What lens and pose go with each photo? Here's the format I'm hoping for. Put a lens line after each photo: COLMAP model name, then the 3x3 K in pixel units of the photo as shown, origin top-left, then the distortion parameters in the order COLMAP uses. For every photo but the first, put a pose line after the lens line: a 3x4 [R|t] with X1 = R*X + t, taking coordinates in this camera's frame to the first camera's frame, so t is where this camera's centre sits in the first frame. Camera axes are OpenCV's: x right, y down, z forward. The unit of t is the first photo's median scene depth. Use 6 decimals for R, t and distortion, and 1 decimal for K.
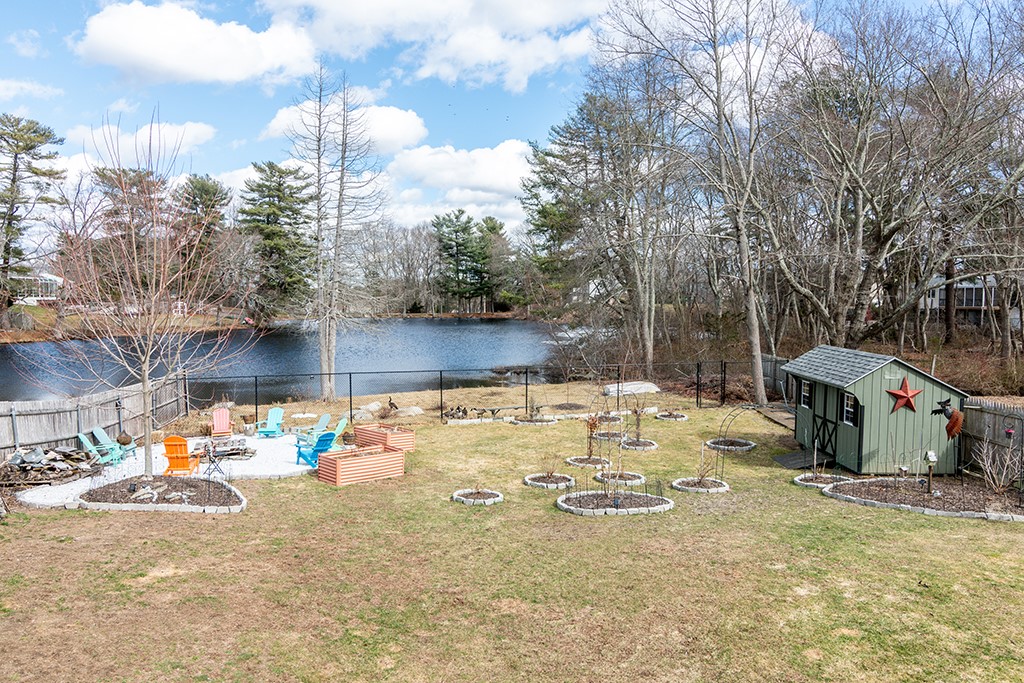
lens RADIAL K [[677.9, 0, 512.0], [0, 677.9, 341.5], [0, 0, 1]] dist [0.006388, -0.024525]
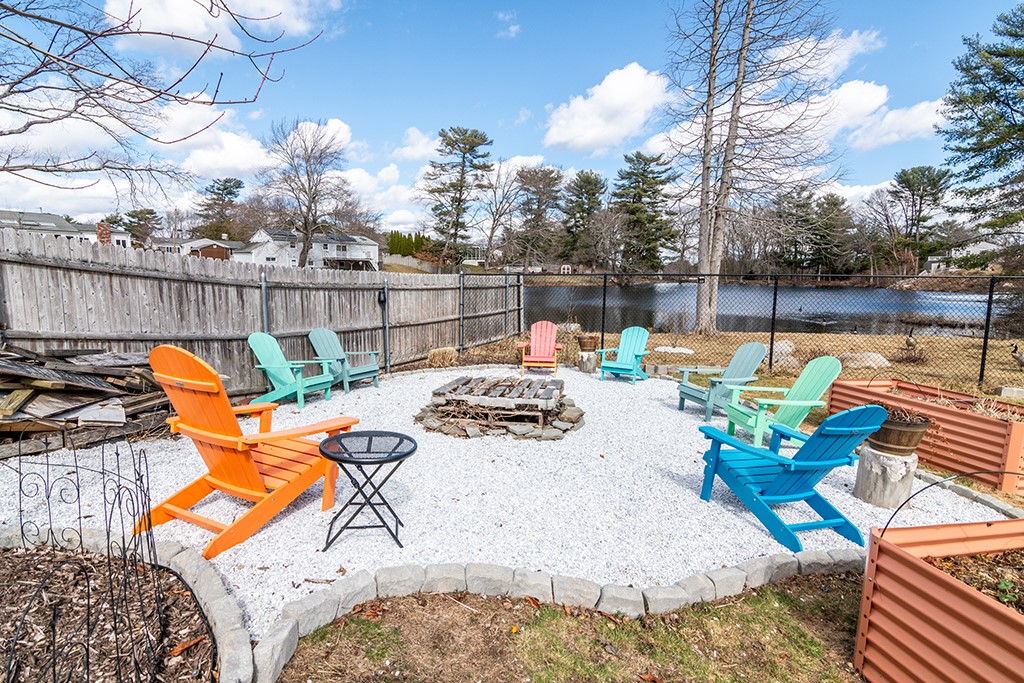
lens RADIAL K [[494.0, 0, 512.0], [0, 494.0, 341.5], [0, 0, 1]] dist [-0.002321, -0.000242]
pose [[0.838795, 0.081600, -0.538298, -0.034770], [-0.042074, 0.995463, 0.085339, 0.012818], [0.542819, -0.048933, 0.838423, 0.098423]]
